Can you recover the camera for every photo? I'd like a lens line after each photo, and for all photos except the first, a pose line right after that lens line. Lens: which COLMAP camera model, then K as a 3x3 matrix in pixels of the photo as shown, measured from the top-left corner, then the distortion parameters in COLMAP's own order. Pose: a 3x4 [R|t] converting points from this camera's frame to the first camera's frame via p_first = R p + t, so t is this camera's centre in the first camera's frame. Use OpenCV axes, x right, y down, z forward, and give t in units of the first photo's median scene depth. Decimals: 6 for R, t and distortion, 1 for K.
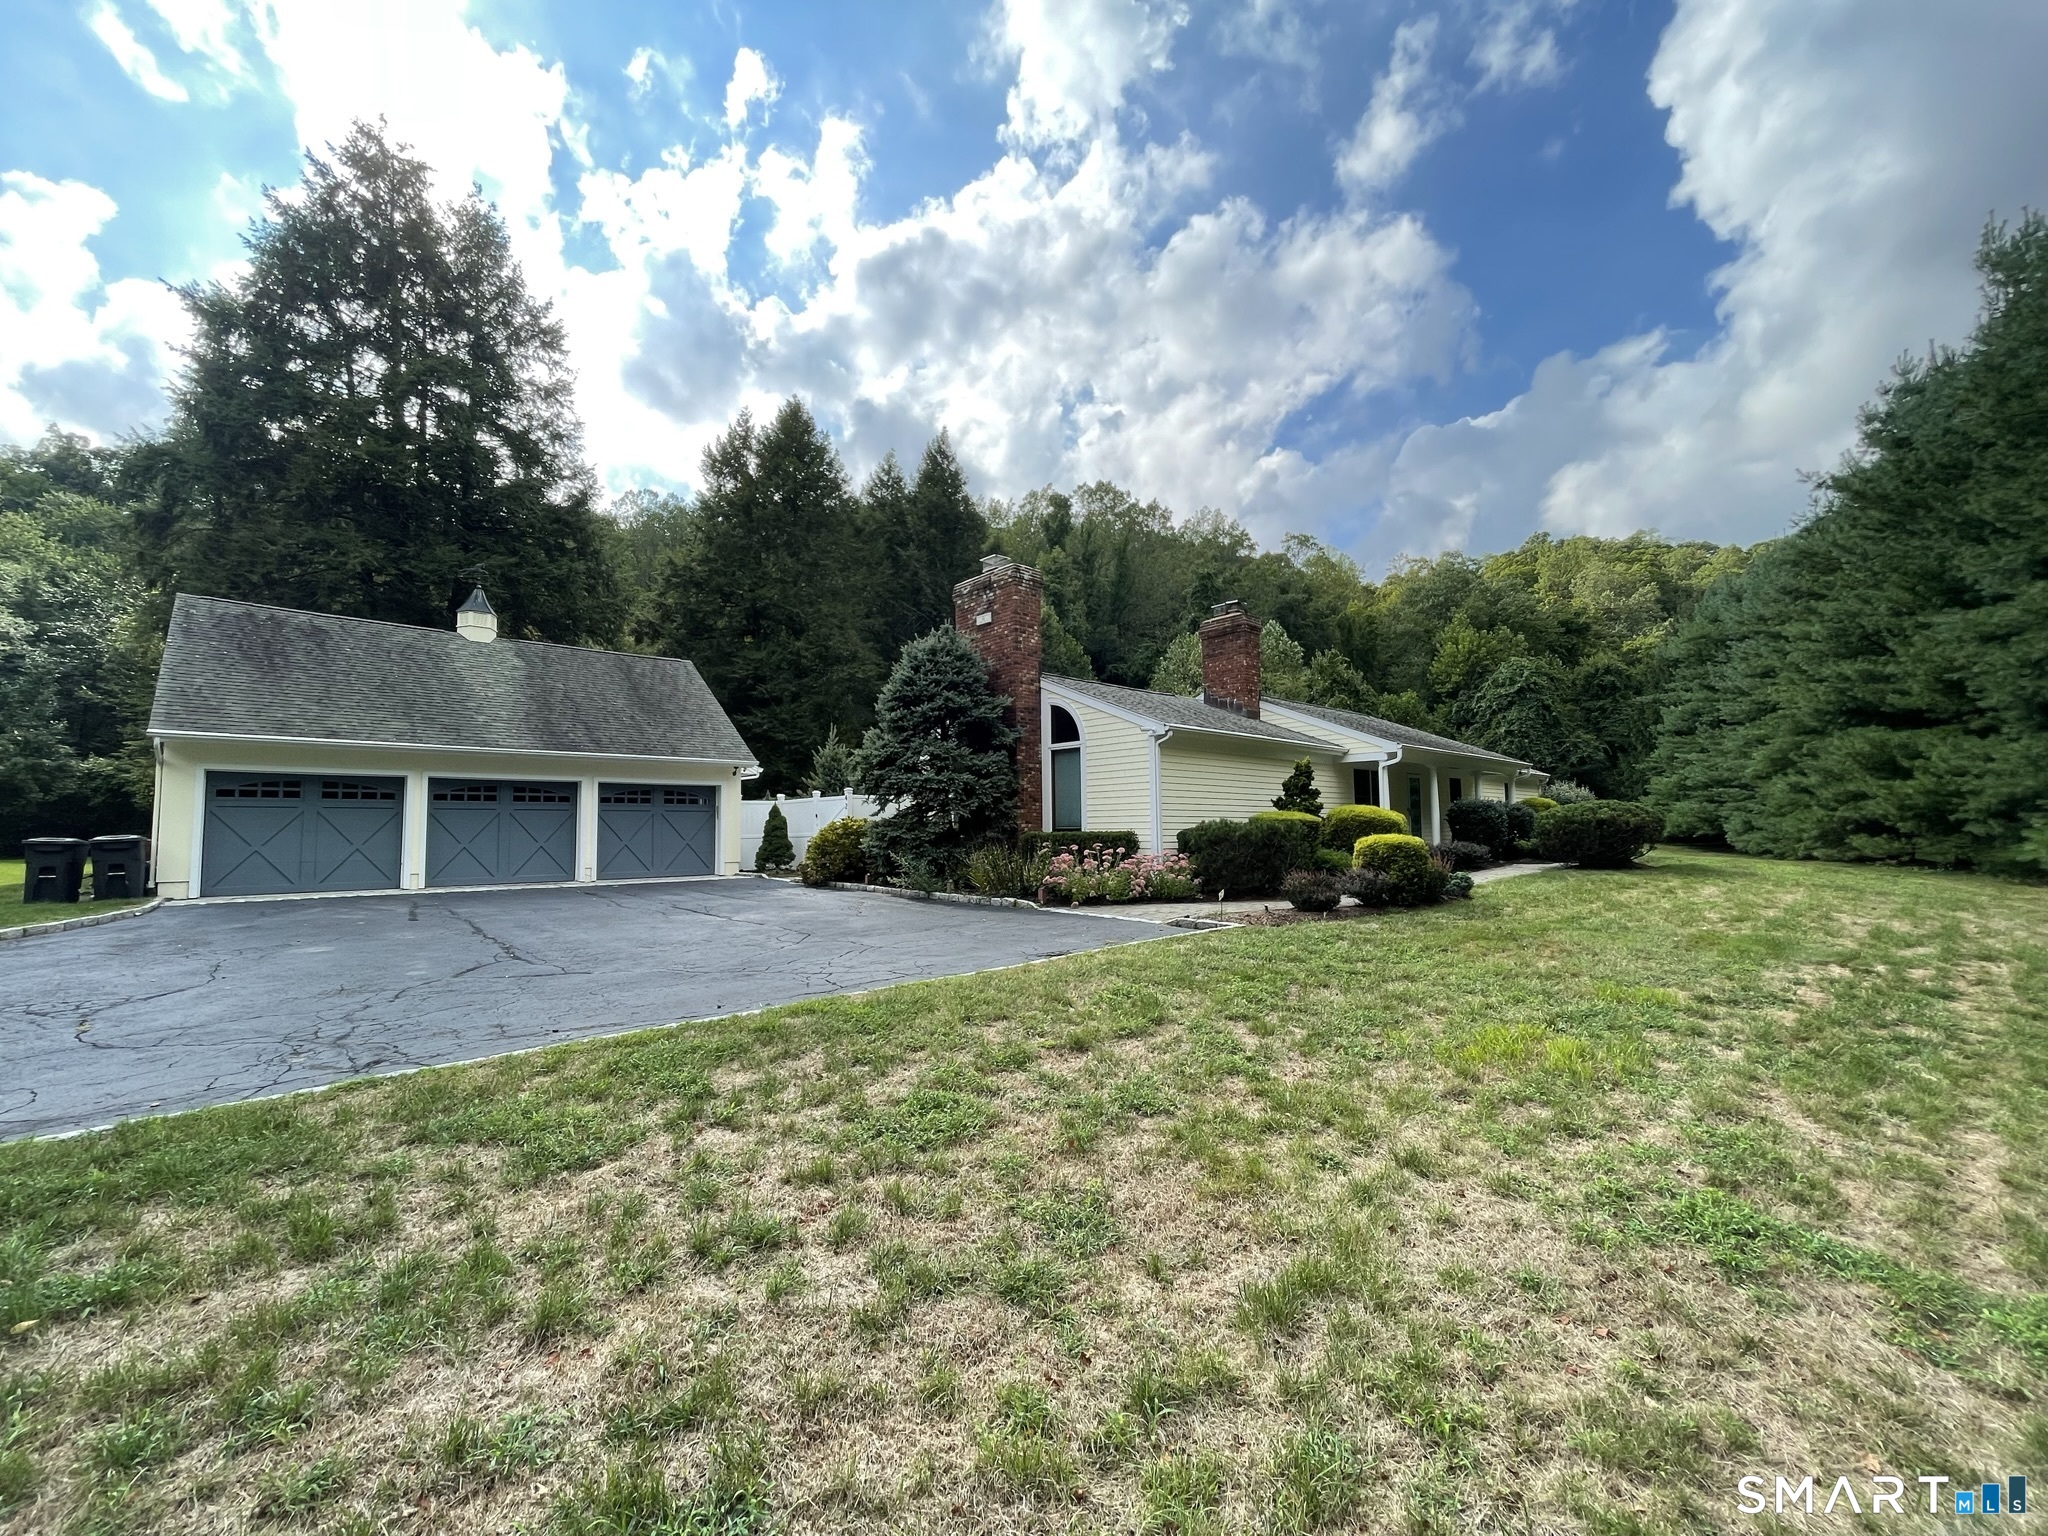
lens RADIAL K [[829.0, 0, 1013.9], [0, 829.0, 775.6], [0, 0, 1]] dist [0.000807, 0.000143]
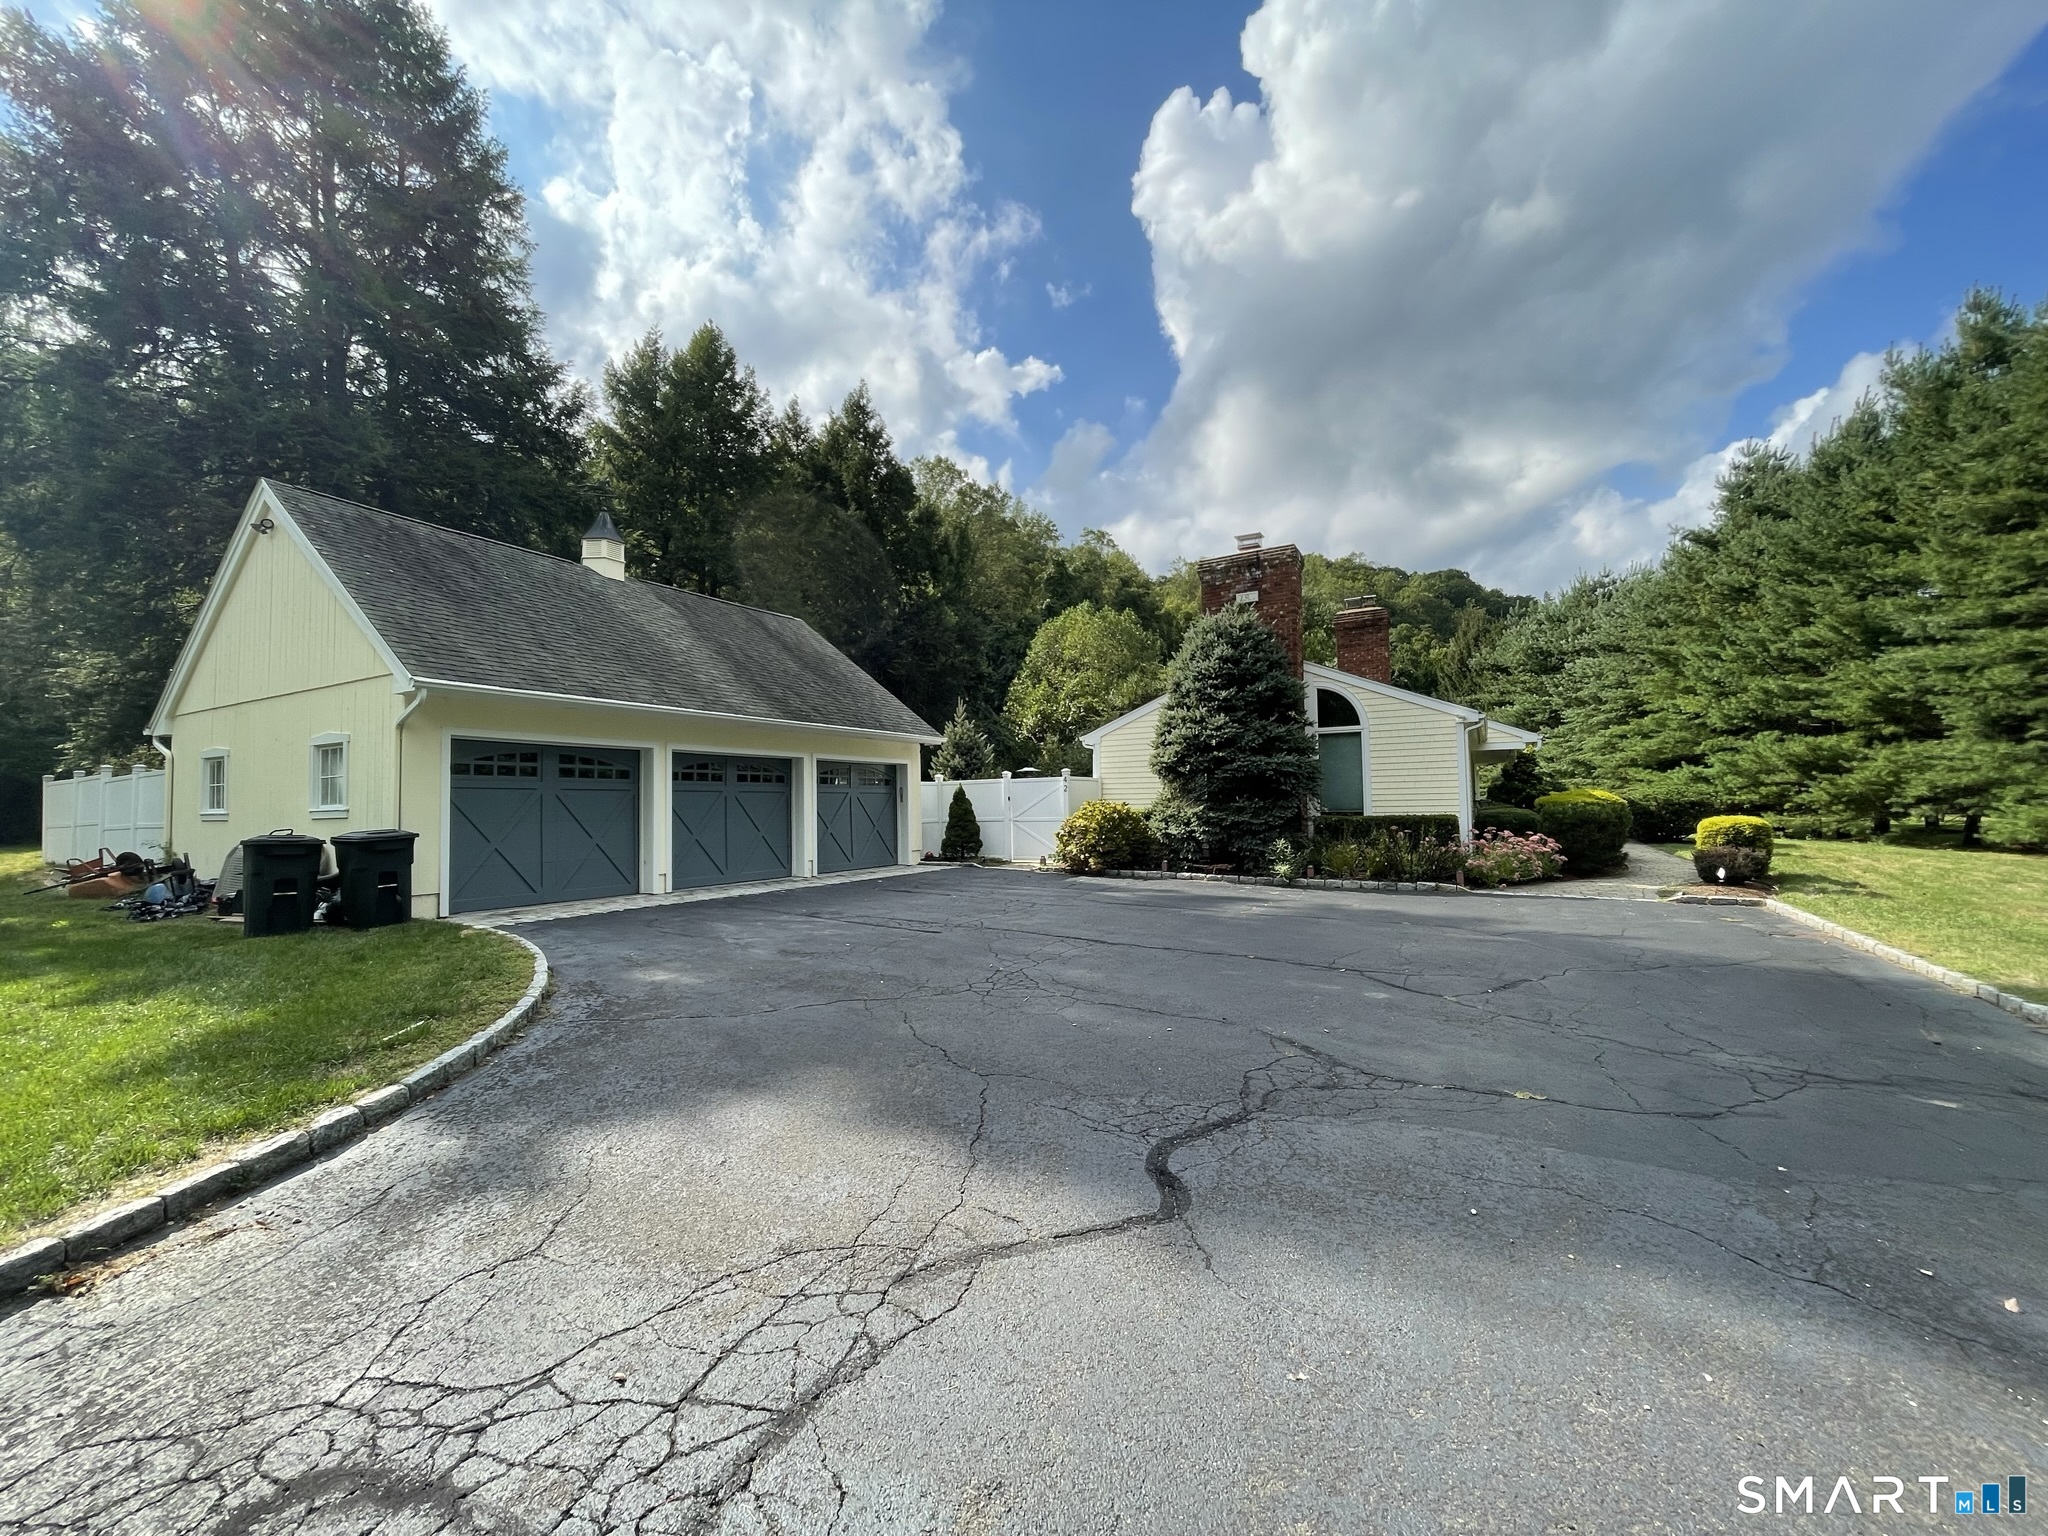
lens RADIAL K [[796.7, 0, 1017.7], [0, 796.7, 801.6], [0, 0, 1]] dist [-0.011471, 0.000033]
pose [[0.961118, 0.001434, 0.276133, -0.483294], [-0.019549, 0.997831, 0.062863, -0.002745], [-0.275444, -0.065817, 0.959061, 0.144015]]
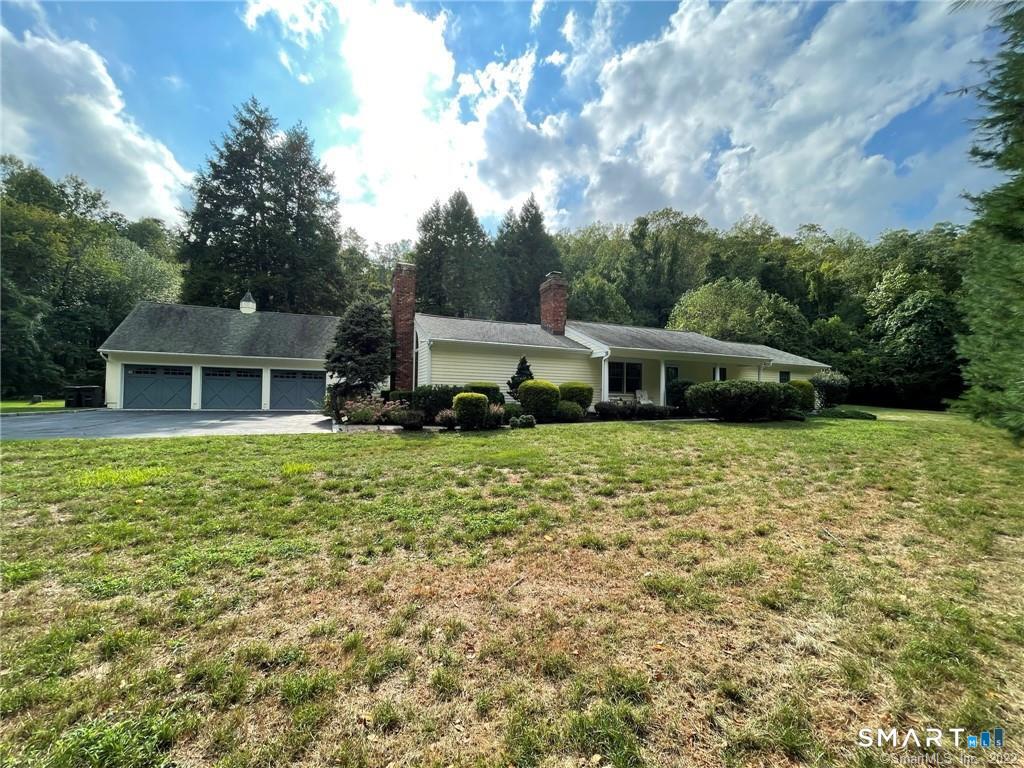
lens RADIAL K [[414.5, 0, 506.9], [0, 414.5, 387.8], [0, 0, 1]] dist [0.000807, 0.000143]
pose [[0.938942, 0.013856, -0.343797, 0.519875], [-0.000391, 0.999231, 0.039204, 0.013383], [0.344076, -0.036676, 0.938225, 0.088839]]
